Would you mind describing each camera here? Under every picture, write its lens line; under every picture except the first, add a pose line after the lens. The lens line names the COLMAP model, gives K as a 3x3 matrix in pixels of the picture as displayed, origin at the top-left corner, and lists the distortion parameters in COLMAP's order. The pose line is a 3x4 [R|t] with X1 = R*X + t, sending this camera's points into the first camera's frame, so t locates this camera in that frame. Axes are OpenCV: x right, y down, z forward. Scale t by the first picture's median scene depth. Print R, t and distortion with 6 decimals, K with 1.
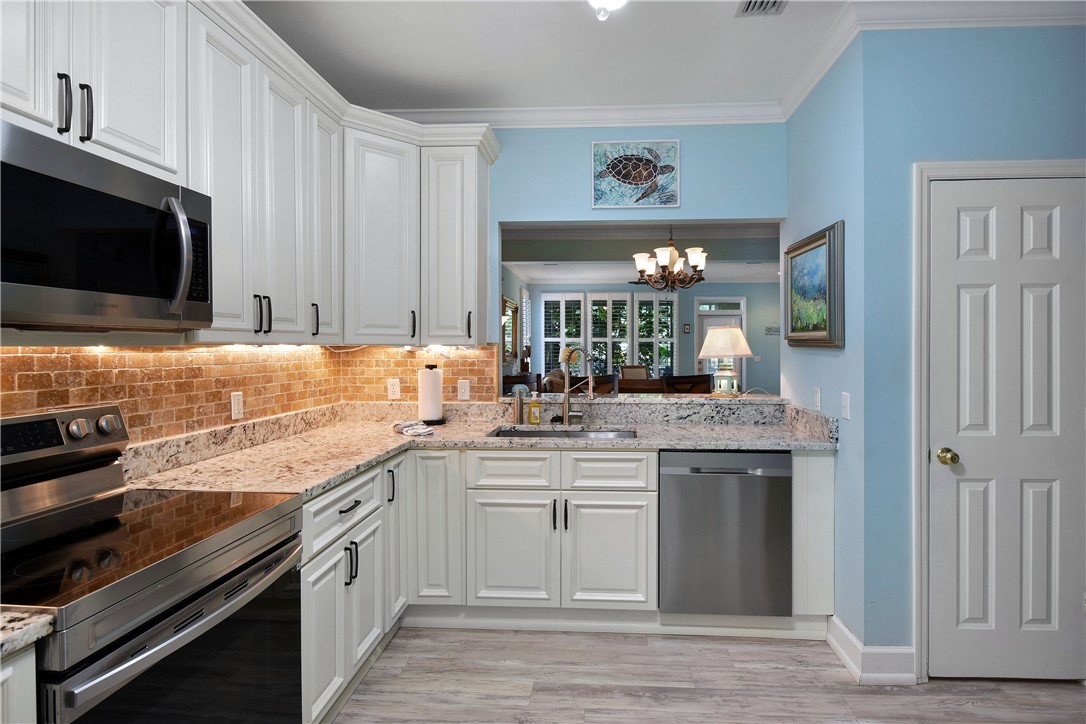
lens RADIAL K [[582.9, 0, 551.0], [0, 582.9, 359.2], [0, 0, 1]] dist [-0.008713, -0.003802]
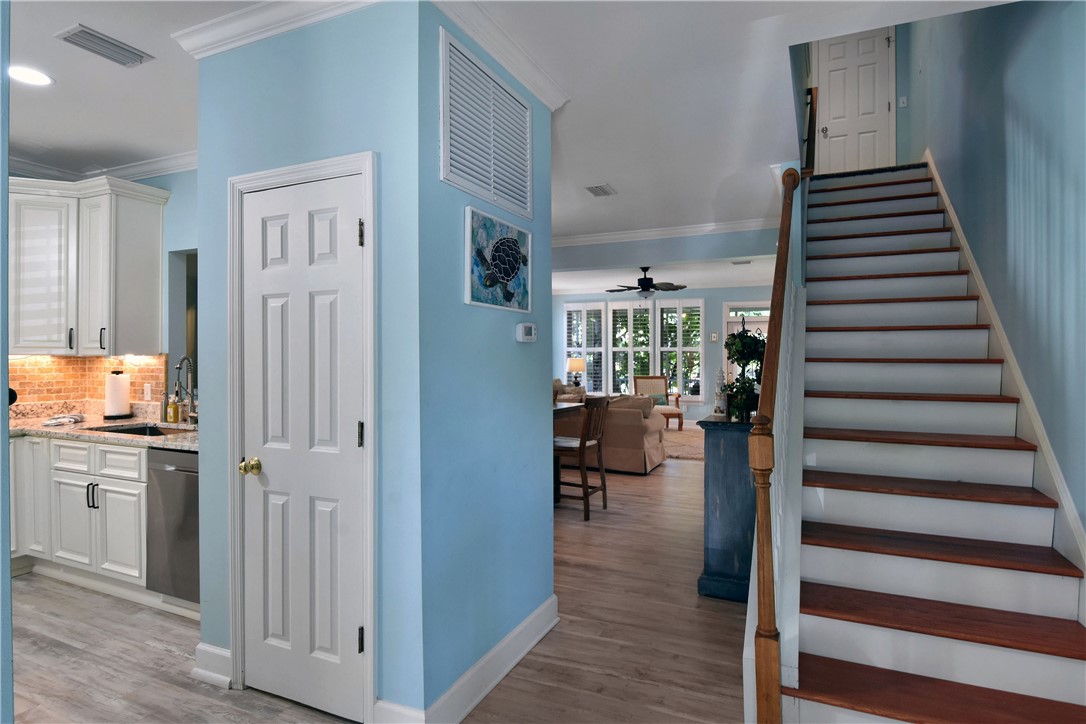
lens RADIAL K [[582.9, 0, 548.3], [0, 582.9, 360.5], [0, 0, 1]] dist [-0.008713, -0.003802]
pose [[0.936031, 0.005588, -0.351872, 1.316120], [-0.010338, 0.999879, -0.011620, -0.009705], [0.351765, 0.014514, 0.935976, 0.202130]]
